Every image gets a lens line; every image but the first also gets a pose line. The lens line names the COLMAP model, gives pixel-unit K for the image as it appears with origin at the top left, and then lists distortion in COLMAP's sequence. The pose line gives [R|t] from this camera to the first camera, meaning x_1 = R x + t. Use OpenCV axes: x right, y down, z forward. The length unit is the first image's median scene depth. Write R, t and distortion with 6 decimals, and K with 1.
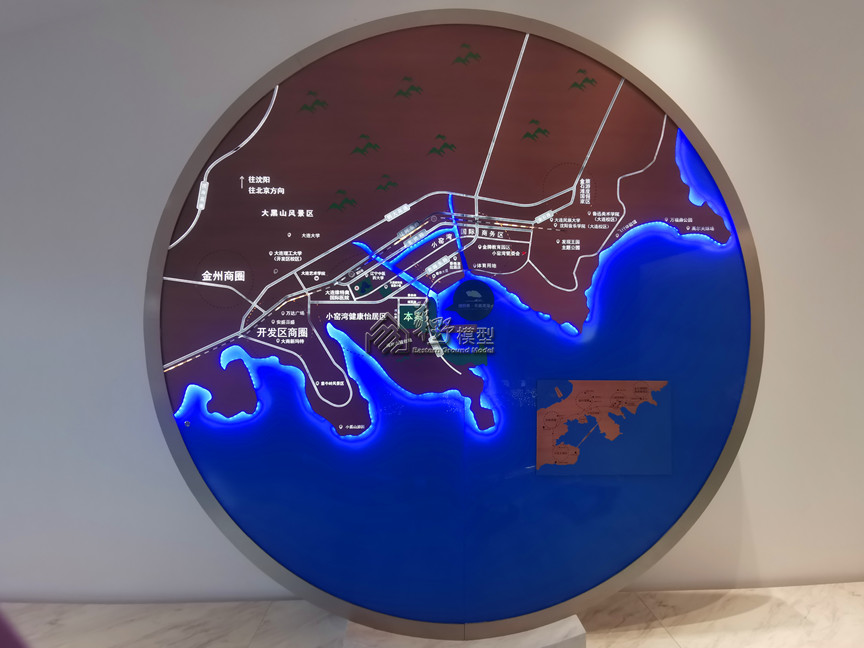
lens RADIAL K [[391.8, 0, 436.2], [0, 391.8, 318.8], [0, 0, 1]] dist [0.013145, 0.000294]
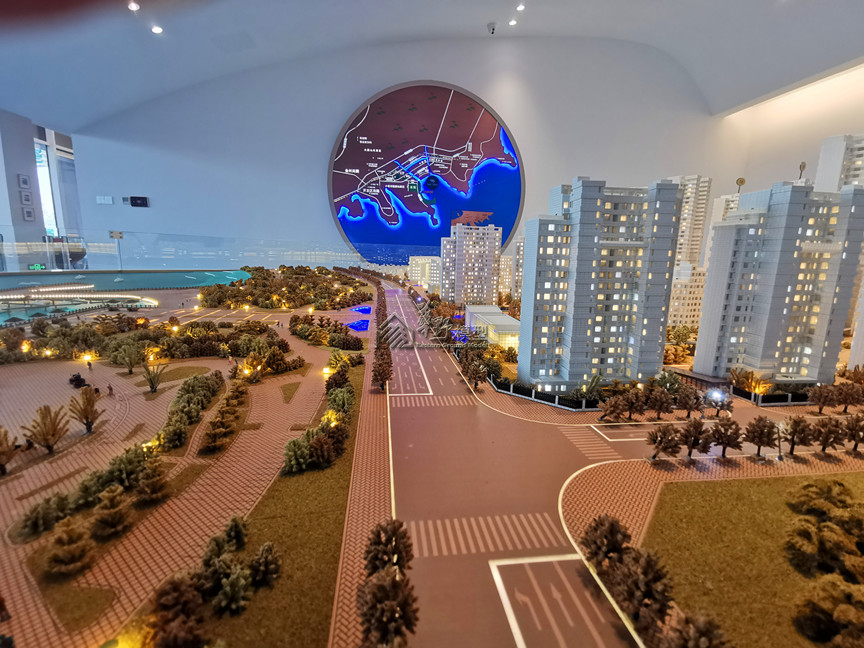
lens RADIAL K [[391.8, 0, 436.2], [0, 391.8, 318.8], [0, 0, 1]] dist [0.013145, 0.000294]
pose [[0.996913, 0.013742, 0.077307, -0.101628], [-0.027050, 0.984403, 0.173837, 0.477650], [-0.073713, -0.175392, 0.981735, -2.271230]]
